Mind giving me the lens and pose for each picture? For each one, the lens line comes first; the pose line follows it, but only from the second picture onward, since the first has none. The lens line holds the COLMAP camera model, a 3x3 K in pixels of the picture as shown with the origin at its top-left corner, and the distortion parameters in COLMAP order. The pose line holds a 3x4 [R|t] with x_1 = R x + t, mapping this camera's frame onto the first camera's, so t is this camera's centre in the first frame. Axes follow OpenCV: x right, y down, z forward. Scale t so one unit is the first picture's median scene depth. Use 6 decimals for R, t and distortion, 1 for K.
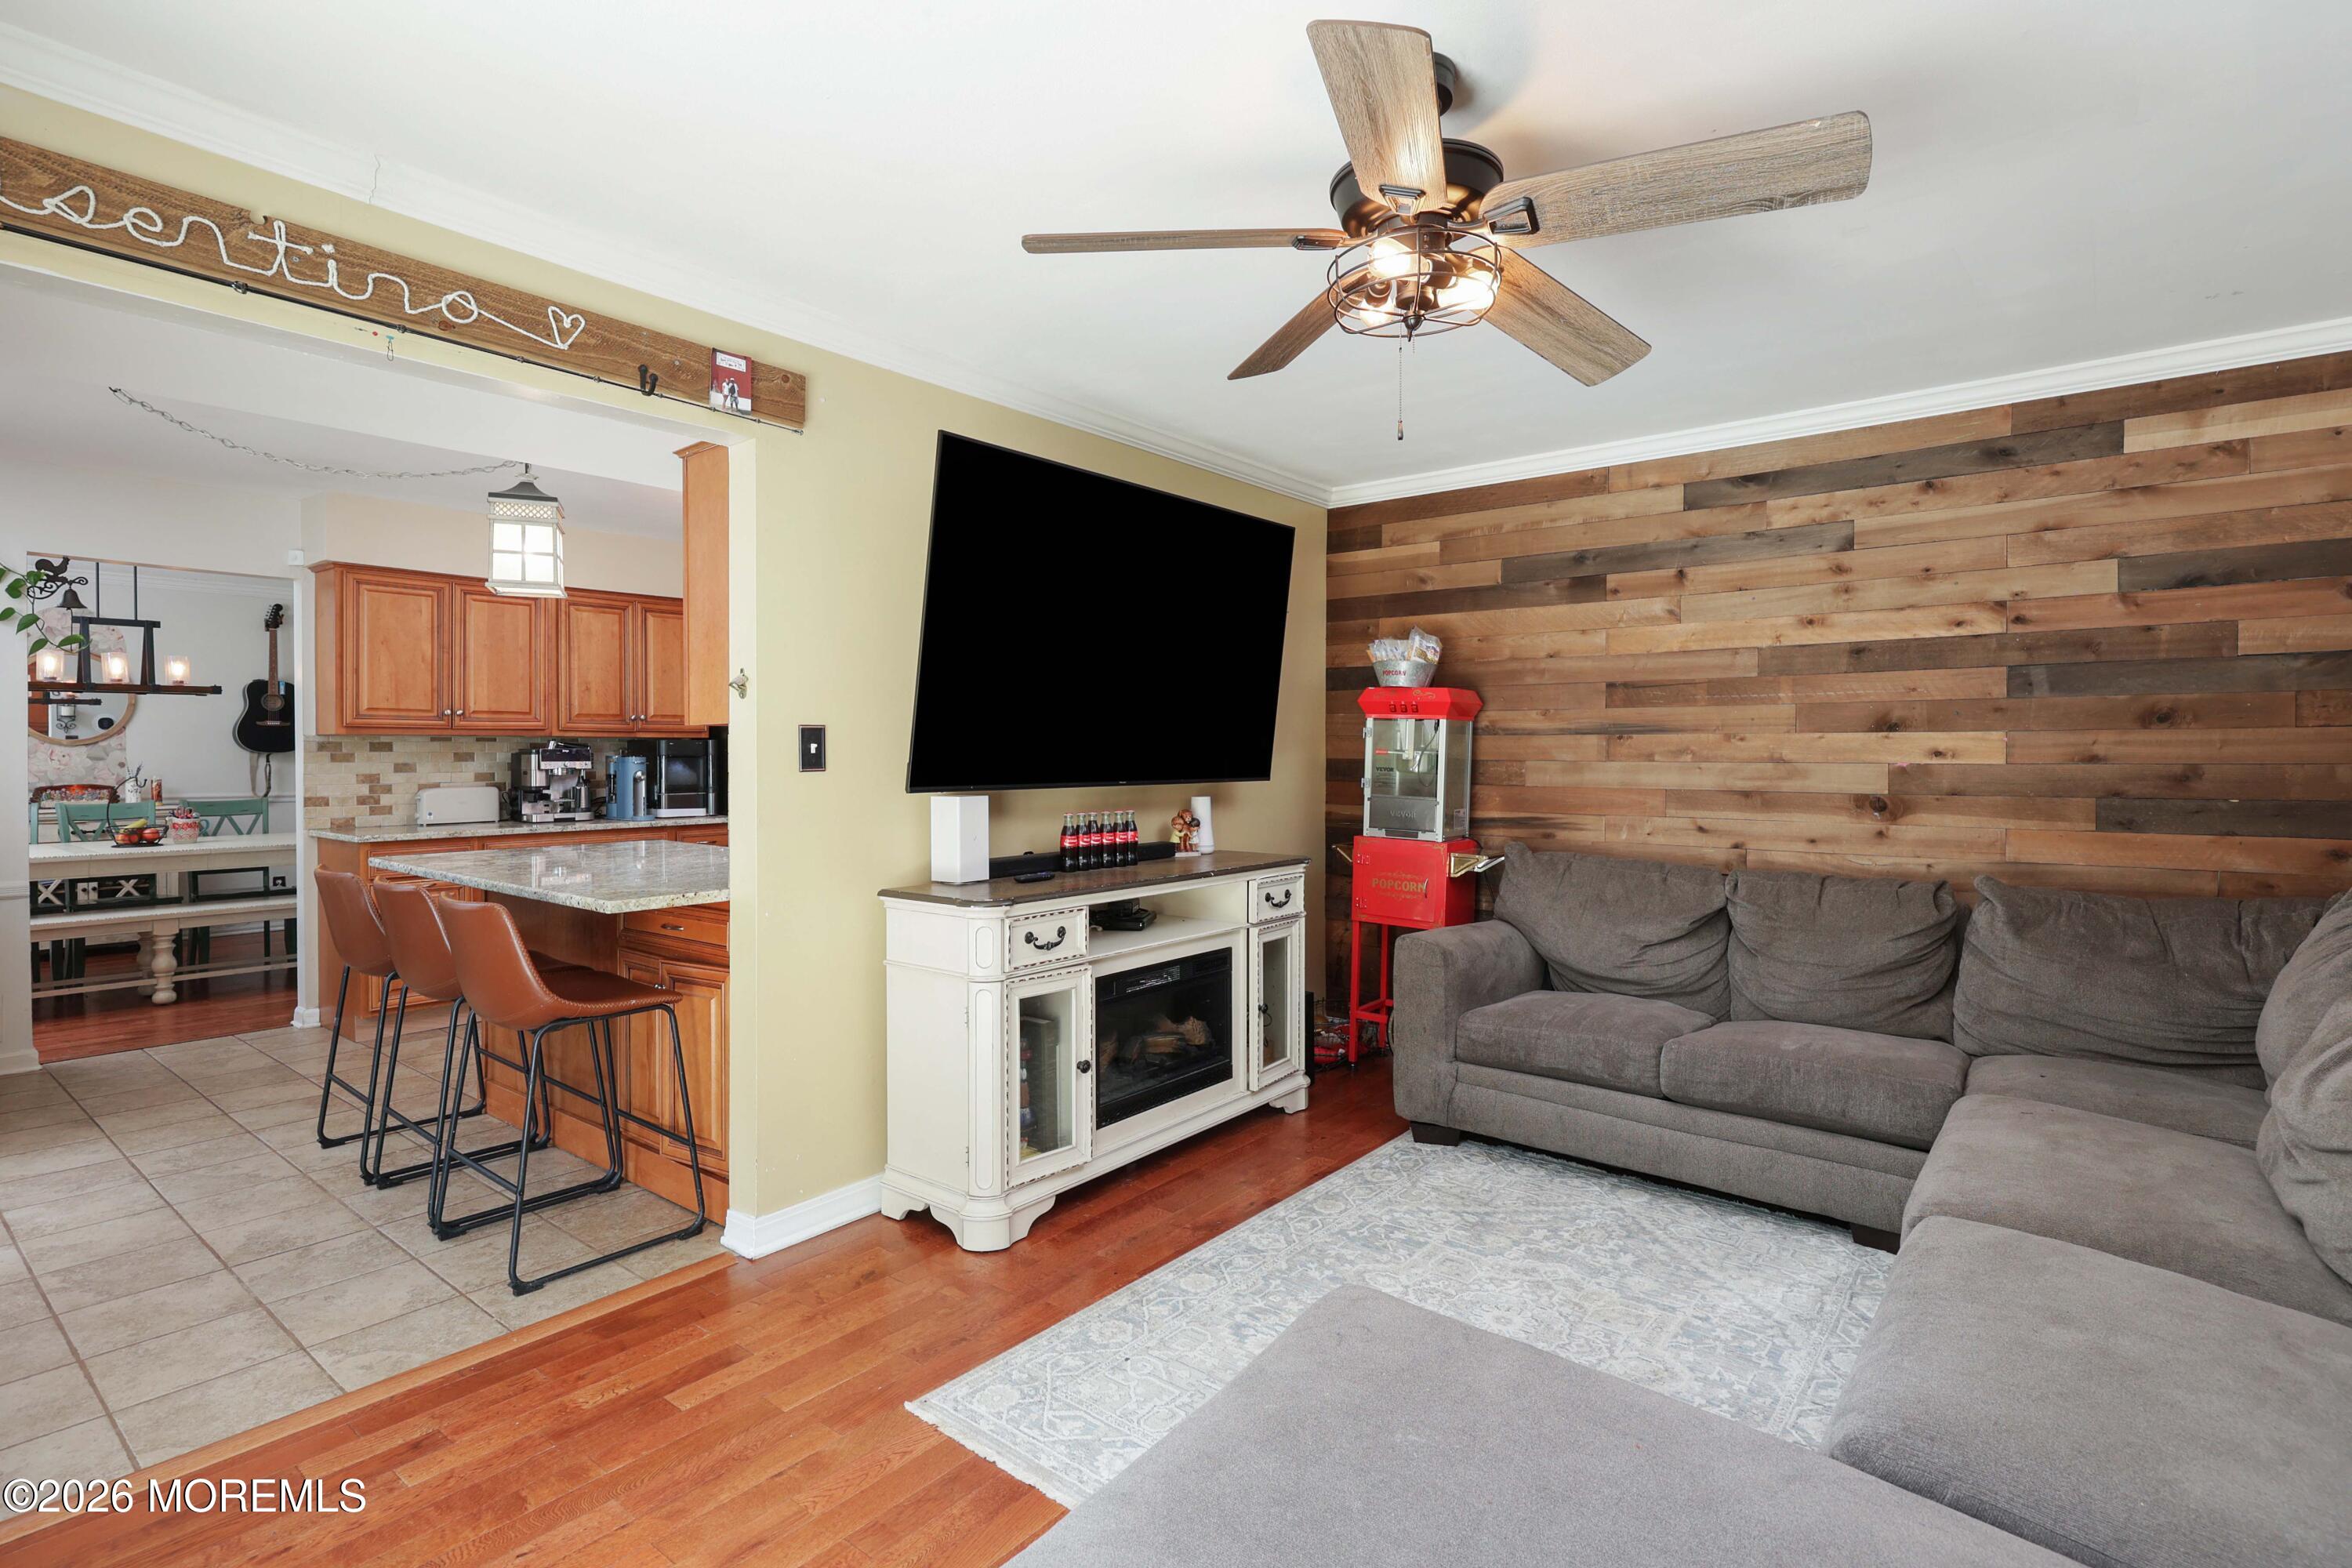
lens RADIAL K [[1141.3, 0, 1173.2], [0, 1141.3, 758.9], [0, 0, 1]] dist [0.002732, 0.000199]
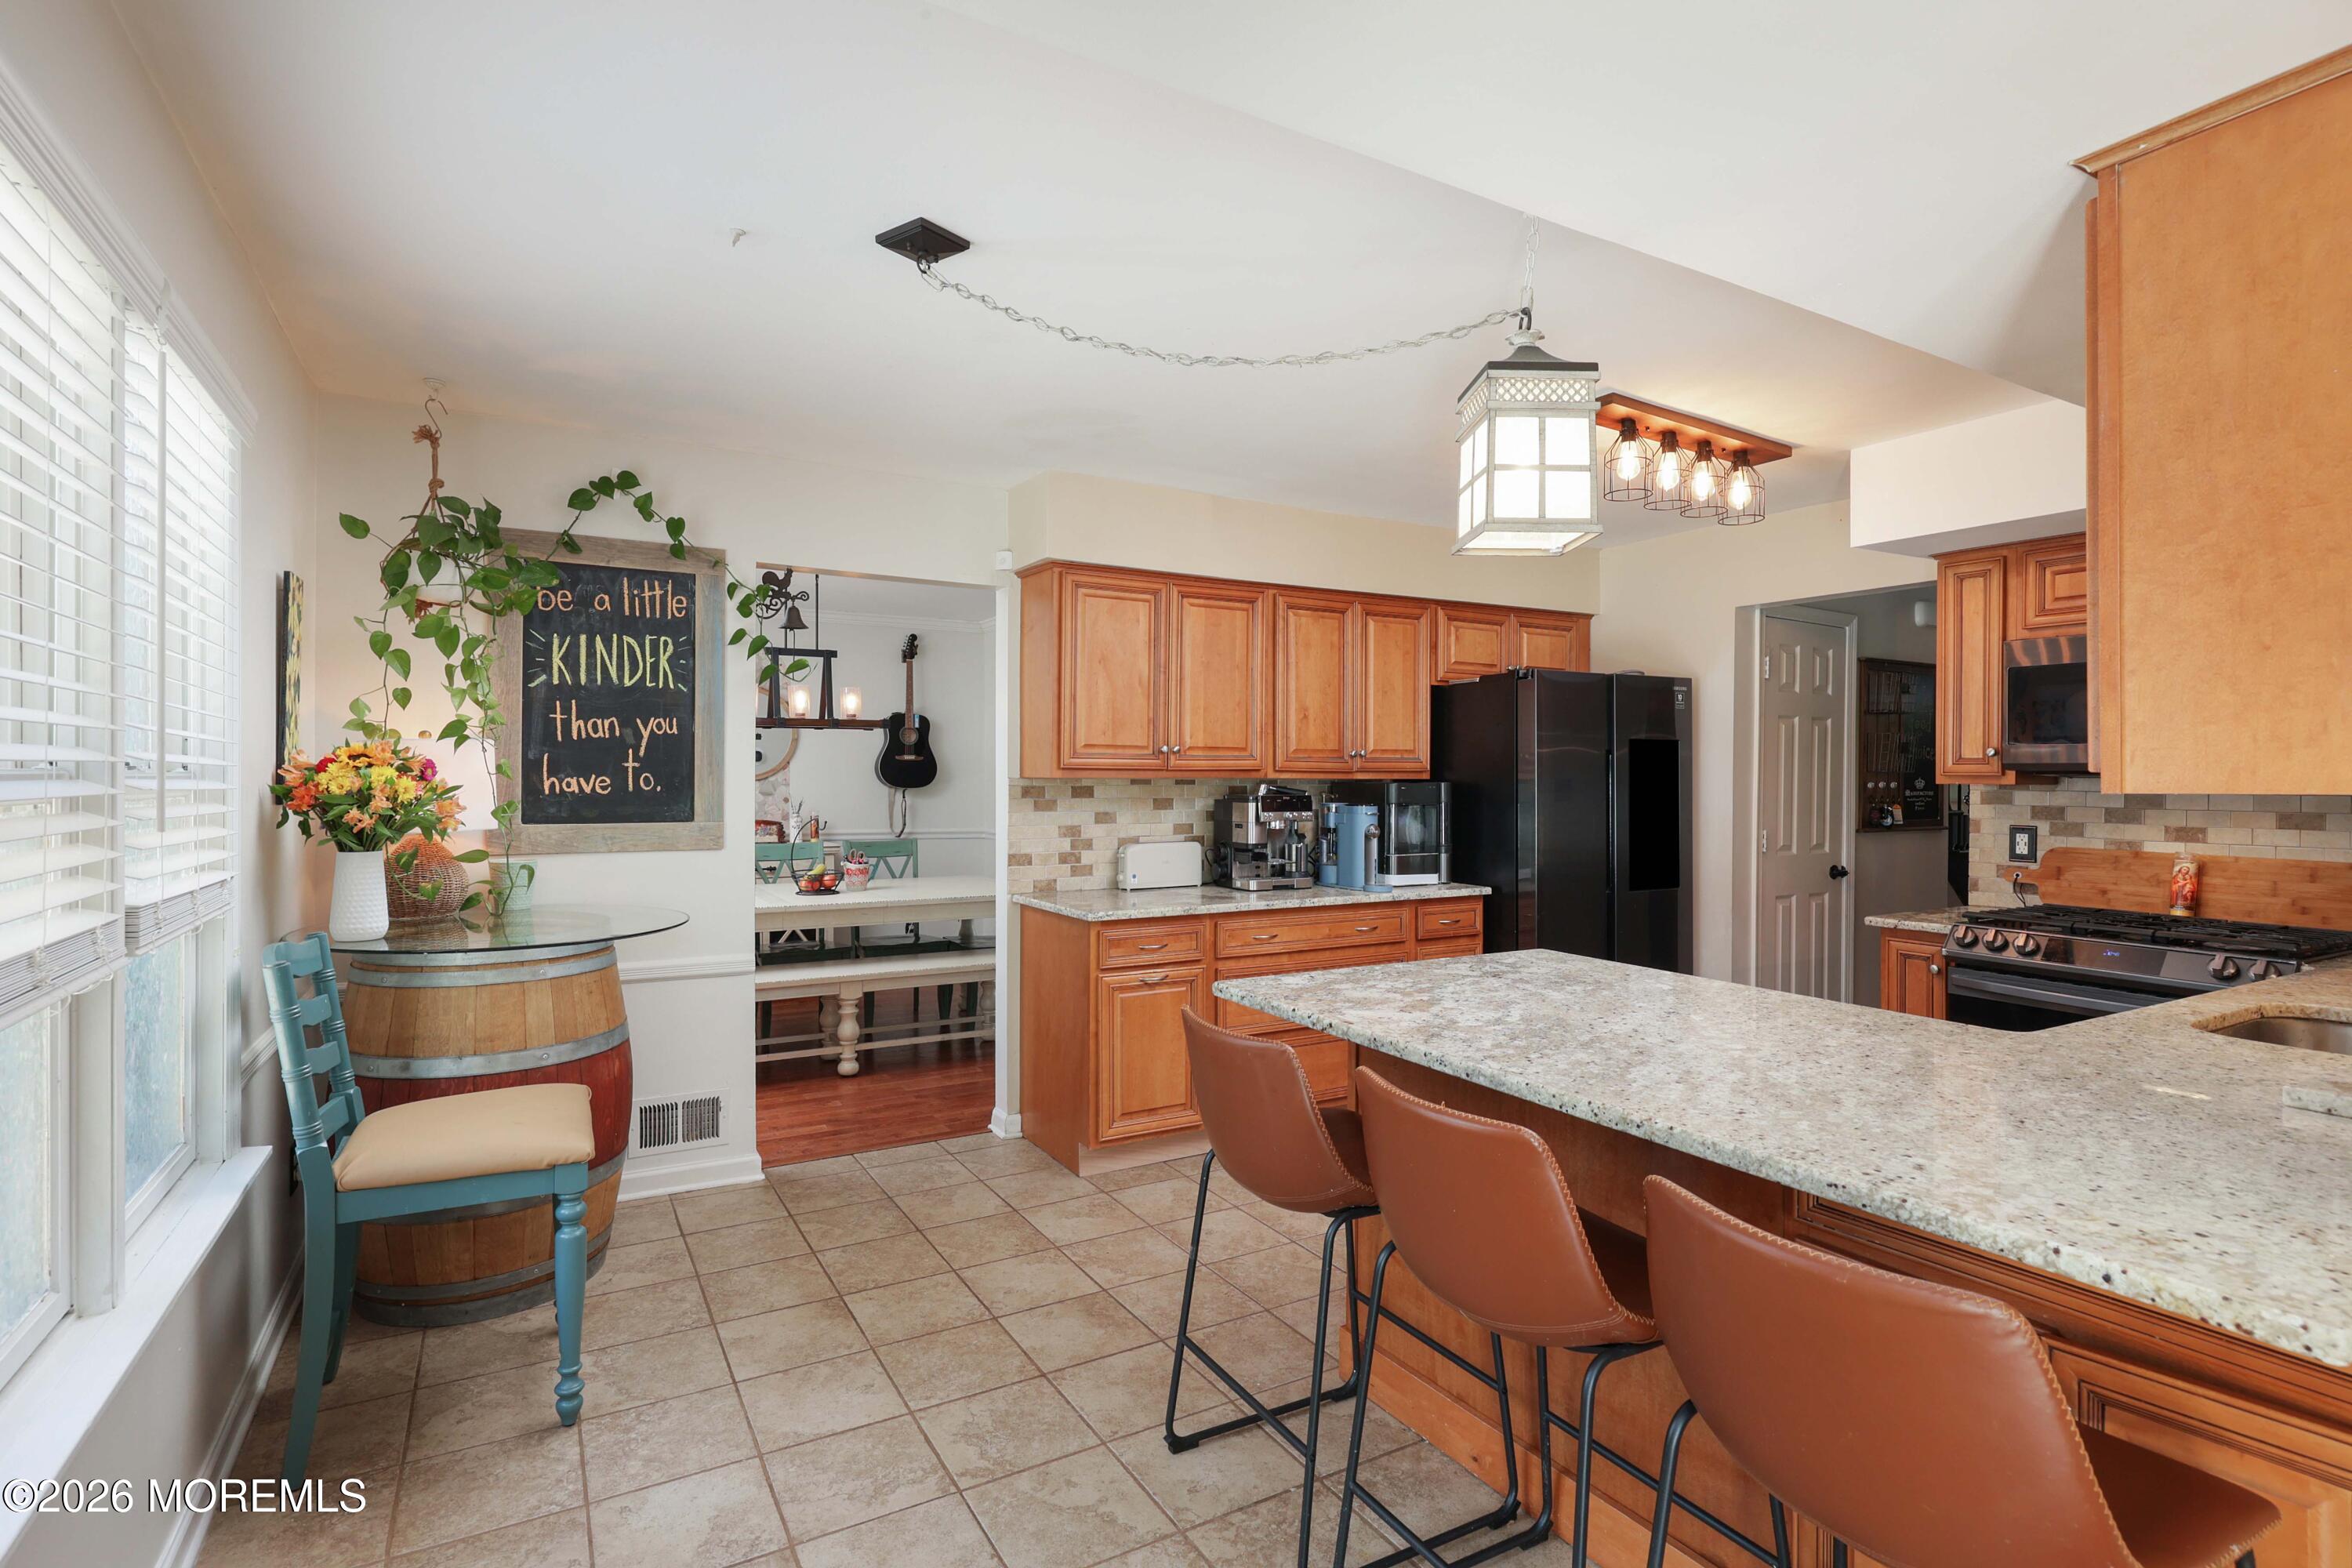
lens RADIAL K [[1141.2, 0, 1195.2], [0, 1141.2, 777.6], [0, 0, 1]] dist [0.000006, -0.000102]
pose [[0.937485, 0.005648, -0.347979, -0.329581], [-0.007824, 0.999958, -0.004850, -0.016888], [0.347937, 0.007269, 0.937490, 0.265007]]
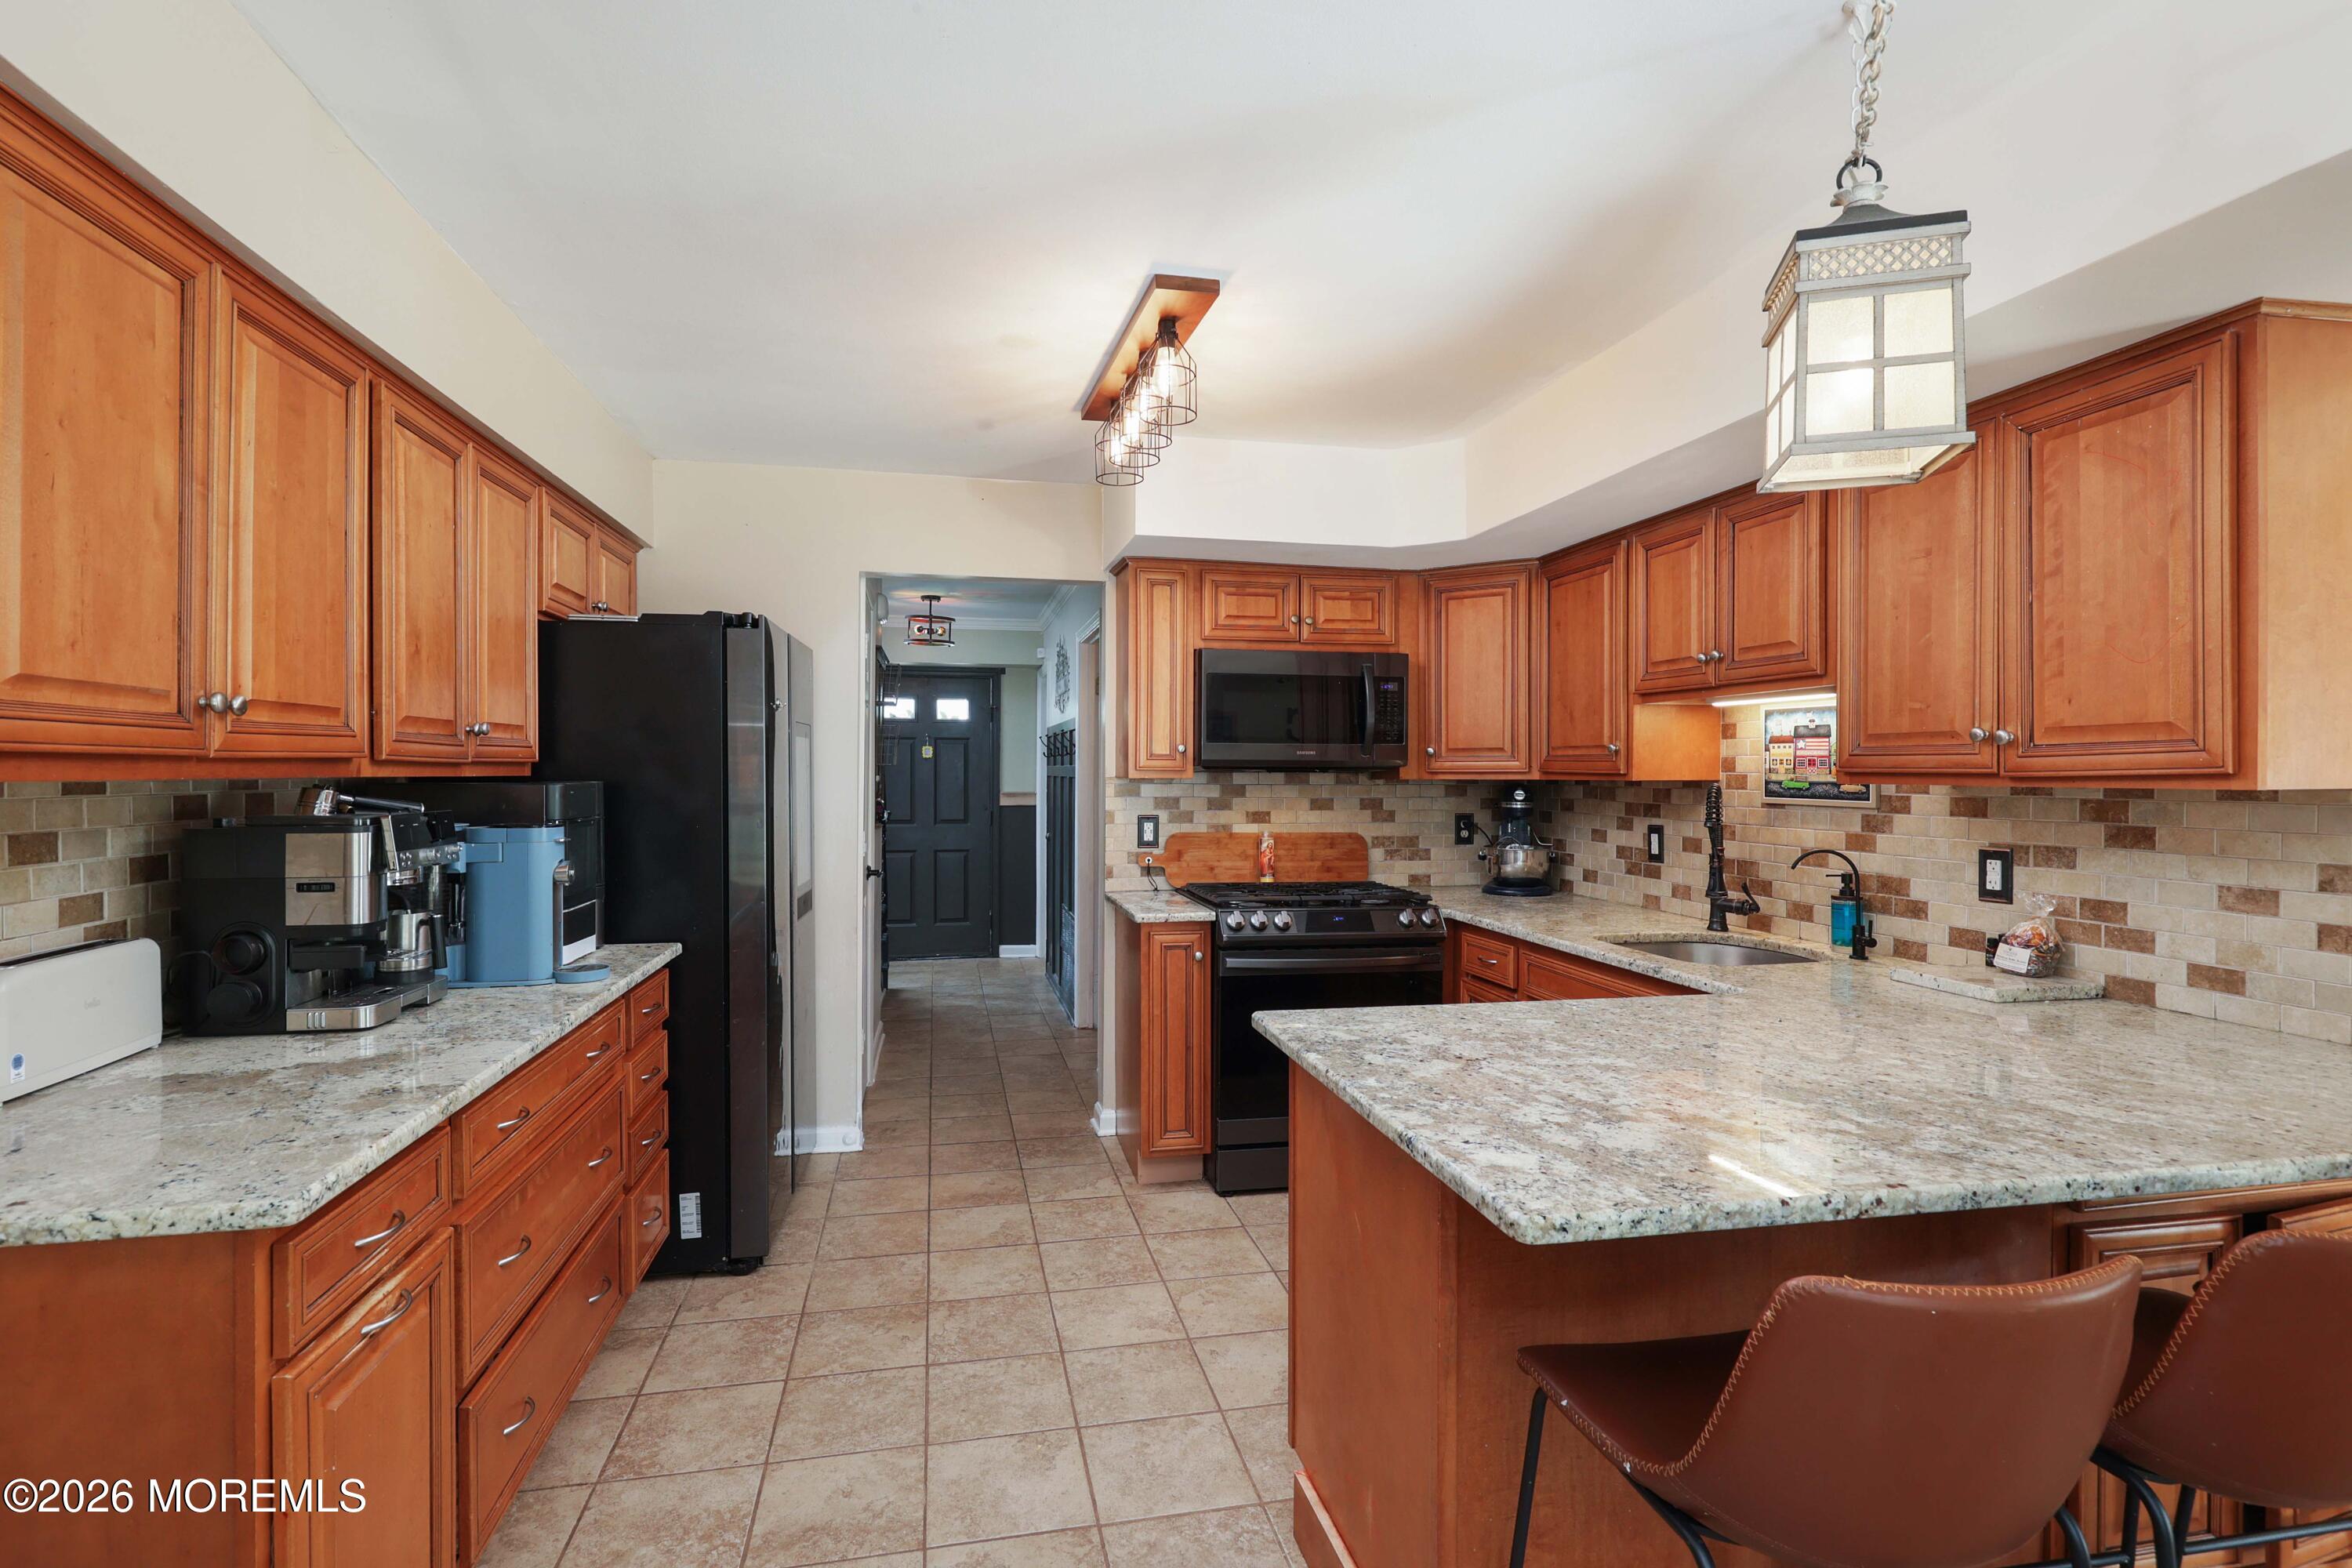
lens RADIAL K [[1111.0, 0, 1163.0], [0, 1111.0, 777.0], [0, 0, 1]] dist [0.000504, 0.000178]
pose [[0.631807, -0.000206, 0.775126, -0.672935], [0.002925, 0.999993, -0.002118, -0.019326], [-0.775121, 0.003605, 0.631803, 0.606812]]
